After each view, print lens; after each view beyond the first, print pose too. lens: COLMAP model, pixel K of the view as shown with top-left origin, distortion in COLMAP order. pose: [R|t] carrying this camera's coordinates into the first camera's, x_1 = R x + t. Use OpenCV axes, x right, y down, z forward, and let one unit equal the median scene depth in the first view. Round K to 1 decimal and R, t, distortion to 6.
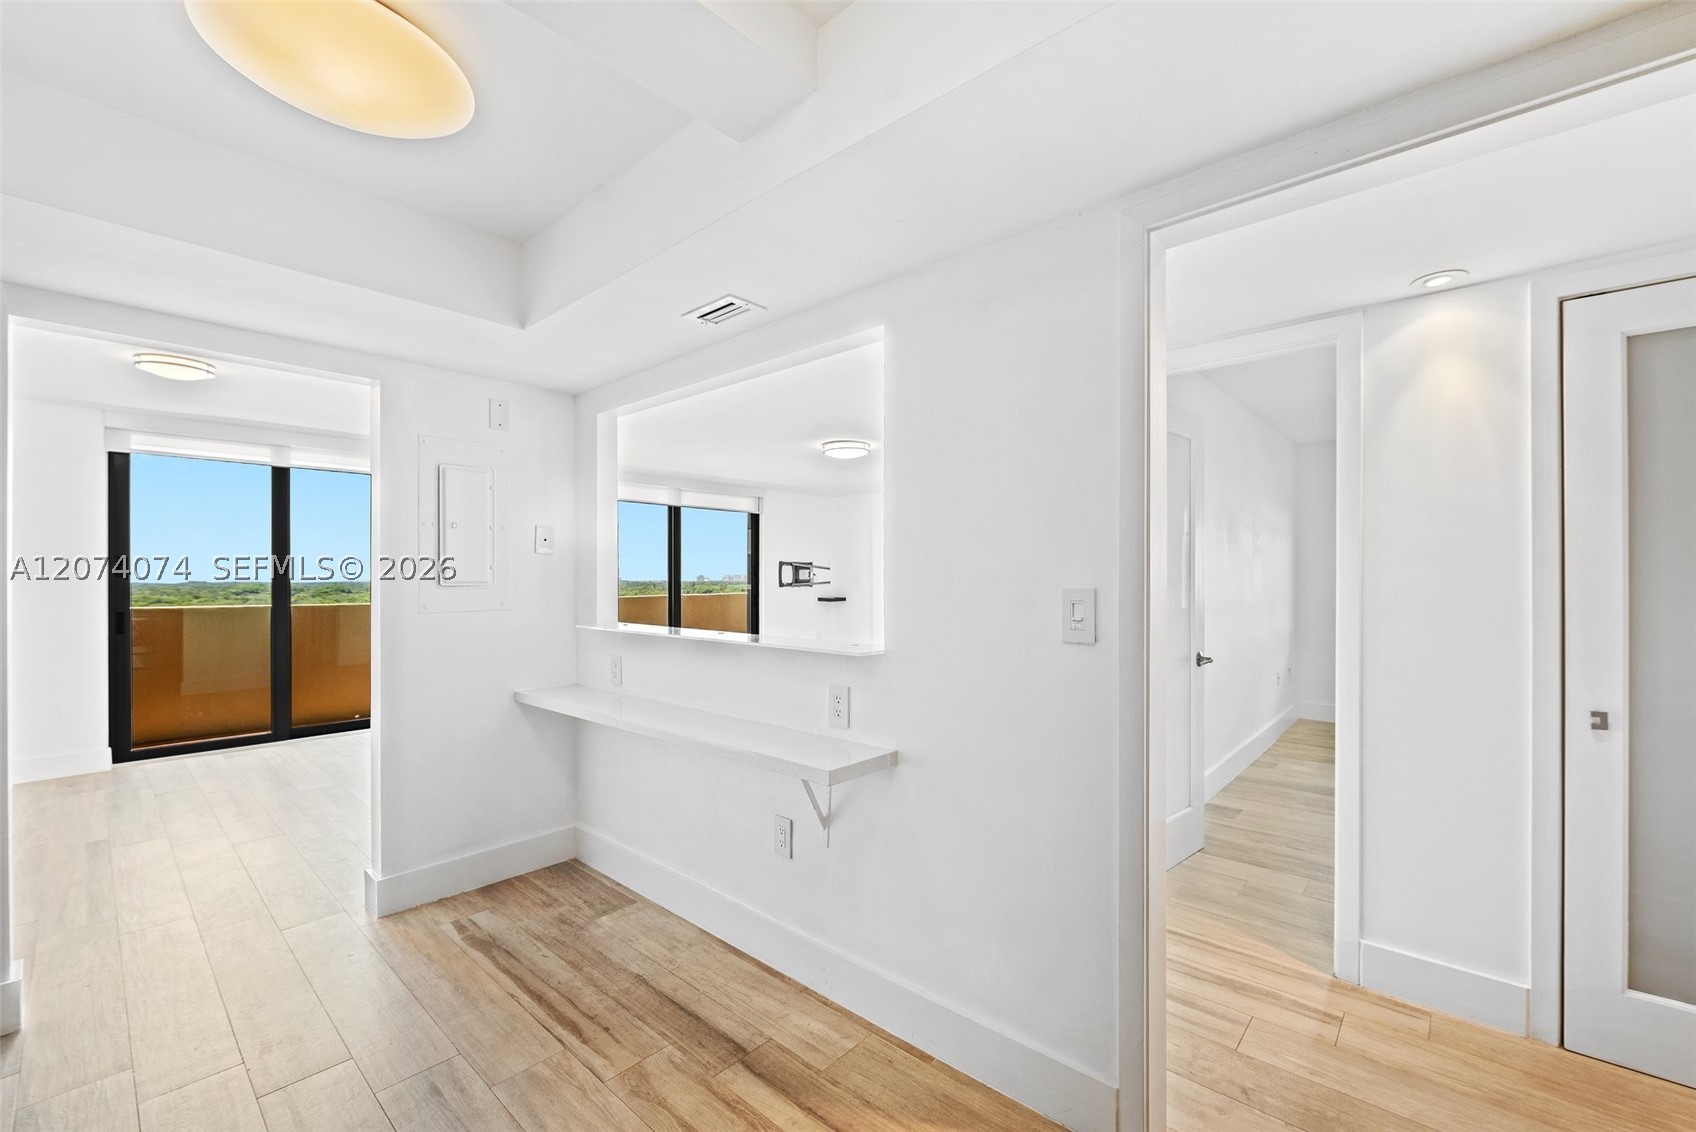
lens RADIAL K [[704.3, 0, 843.2], [0, 704.3, 573.8], [0, 0, 1]] dist [-0.003313, -0.001332]
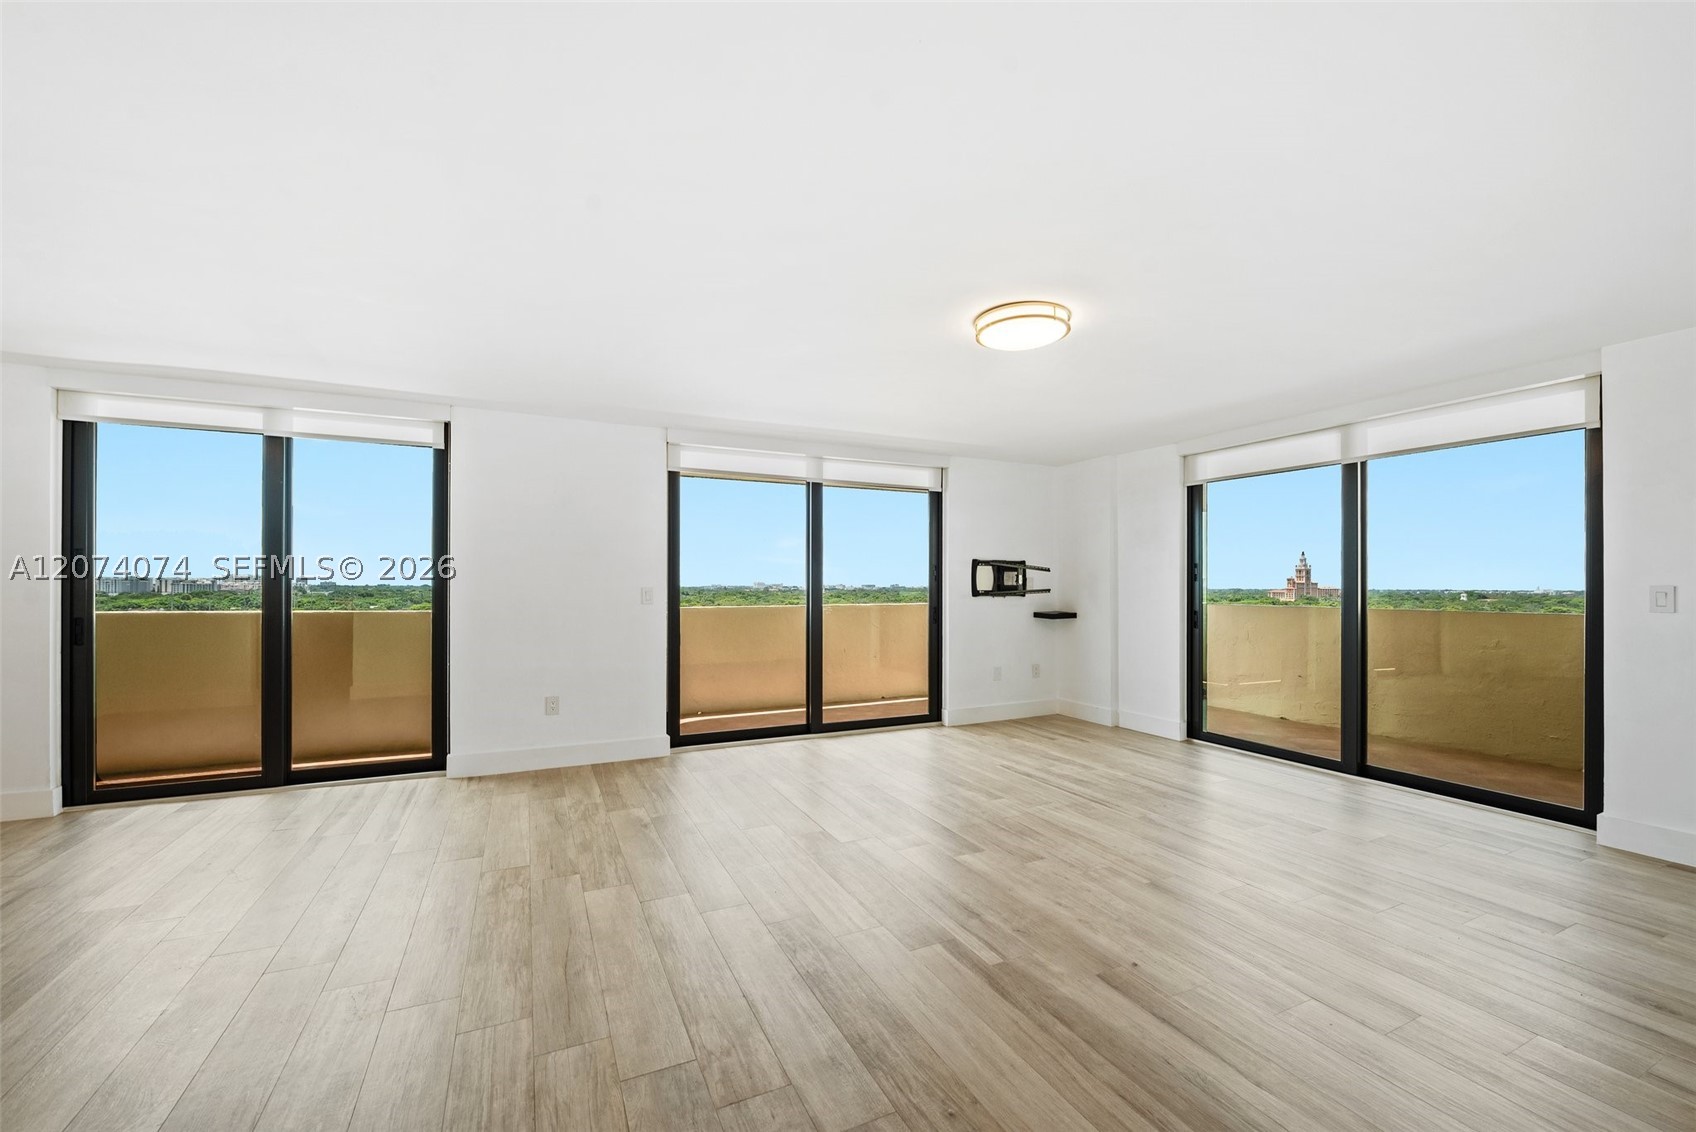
lens RADIAL K [[704.3, 0, 842.6], [0, 704.3, 583.3], [0, 0, 1]] dist [-0.003313, -0.001332]
pose [[0.930912, 0.008308, -0.365148, 0.048232], [-0.006342, 0.999958, 0.006581, 0.002207], [0.365188, -0.003811, 0.930926, 0.337042]]
